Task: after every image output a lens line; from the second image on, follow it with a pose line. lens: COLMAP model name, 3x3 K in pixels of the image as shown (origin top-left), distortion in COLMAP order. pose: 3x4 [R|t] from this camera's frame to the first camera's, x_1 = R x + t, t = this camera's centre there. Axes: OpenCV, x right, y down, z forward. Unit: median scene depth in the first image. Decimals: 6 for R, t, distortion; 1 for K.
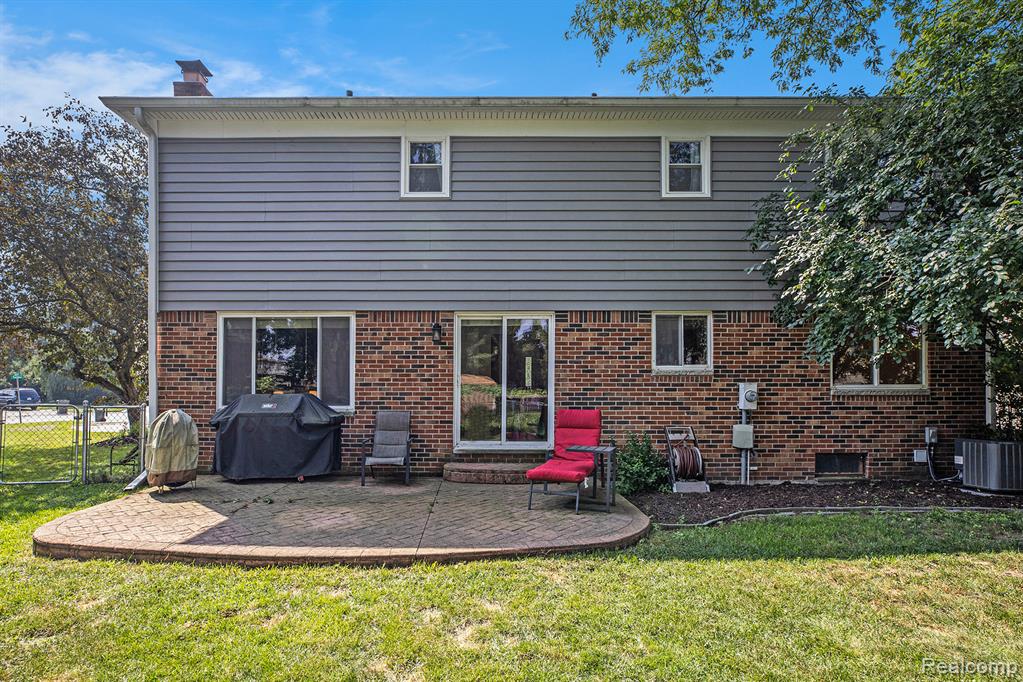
lens RADIAL K [[725.3, 0, 512.2], [0, 725.3, 339.0], [0, 0, 1]] dist [0.003427, 0.000766]
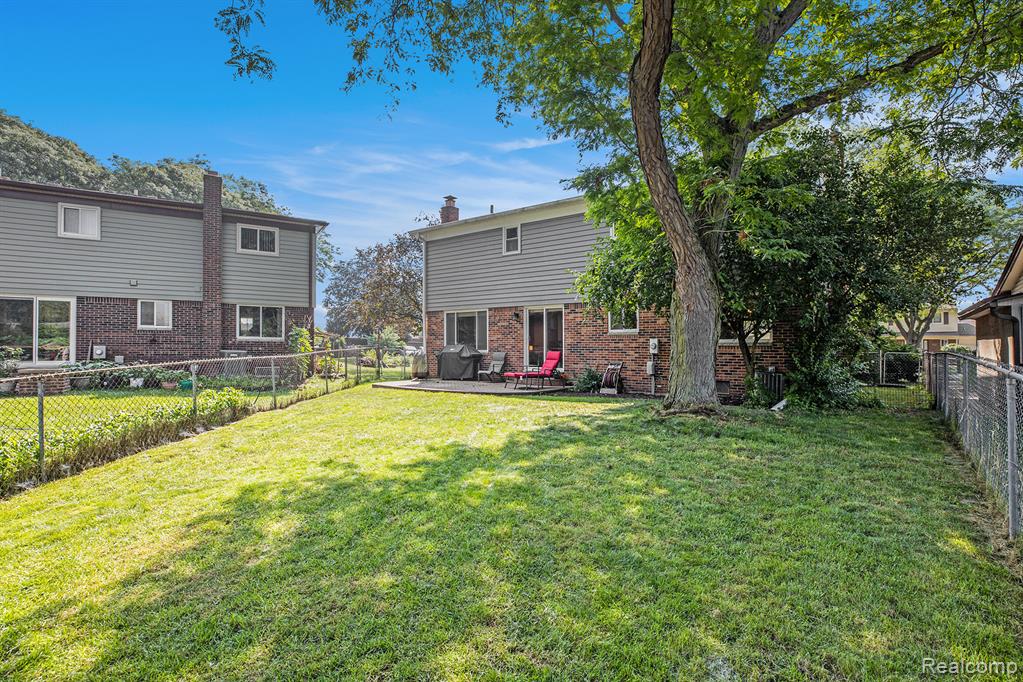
lens RADIAL K [[725.3, 0, 510.7], [0, 725.3, 342.6], [0, 0, 1]] dist [0.003427, 0.000766]
pose [[0.728922, -0.010734, -0.684512, 1.357461], [0.009655, 0.999939, -0.005399, 0.080441], [0.684529, -0.002673, 0.728981, -0.582085]]
